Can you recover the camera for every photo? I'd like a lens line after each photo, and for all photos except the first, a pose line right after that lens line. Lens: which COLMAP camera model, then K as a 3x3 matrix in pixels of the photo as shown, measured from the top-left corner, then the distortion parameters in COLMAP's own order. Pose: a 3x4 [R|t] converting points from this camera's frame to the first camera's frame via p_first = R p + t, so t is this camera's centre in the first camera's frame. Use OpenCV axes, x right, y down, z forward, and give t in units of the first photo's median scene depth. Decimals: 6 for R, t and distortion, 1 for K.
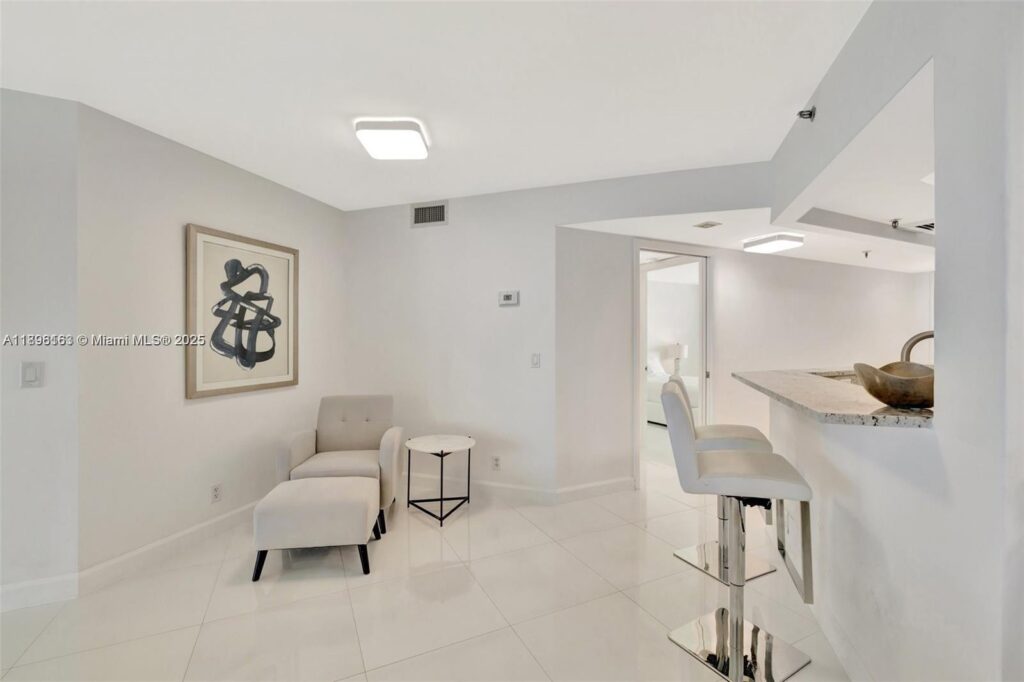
lens RADIAL K [[443.9, 0, 506.8], [0, 443.9, 336.8], [0, 0, 1]] dist [0.000259, 0.000457]
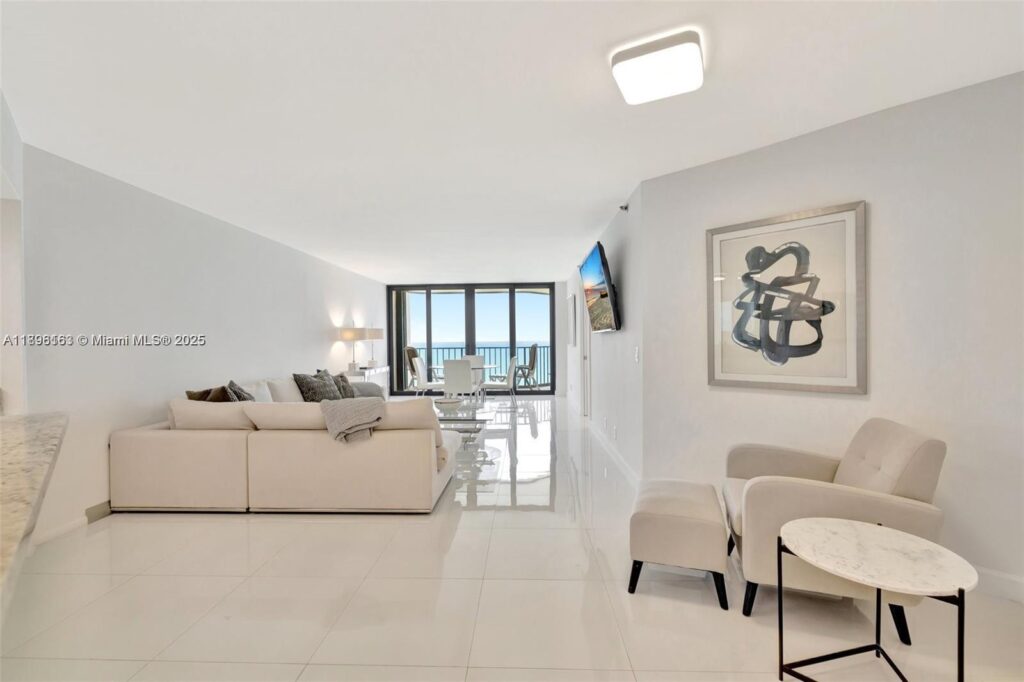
lens RADIAL K [[443.9, 0, 506.8], [0, 443.9, 336.8], [0, 0, 1]] dist [0.000259, 0.000457]
pose [[-0.465703, -0.003051, -0.884936, 0.459549], [0.012646, 0.999869, -0.010102, 0.019540], [0.884851, -0.015896, -0.465603, 0.937130]]
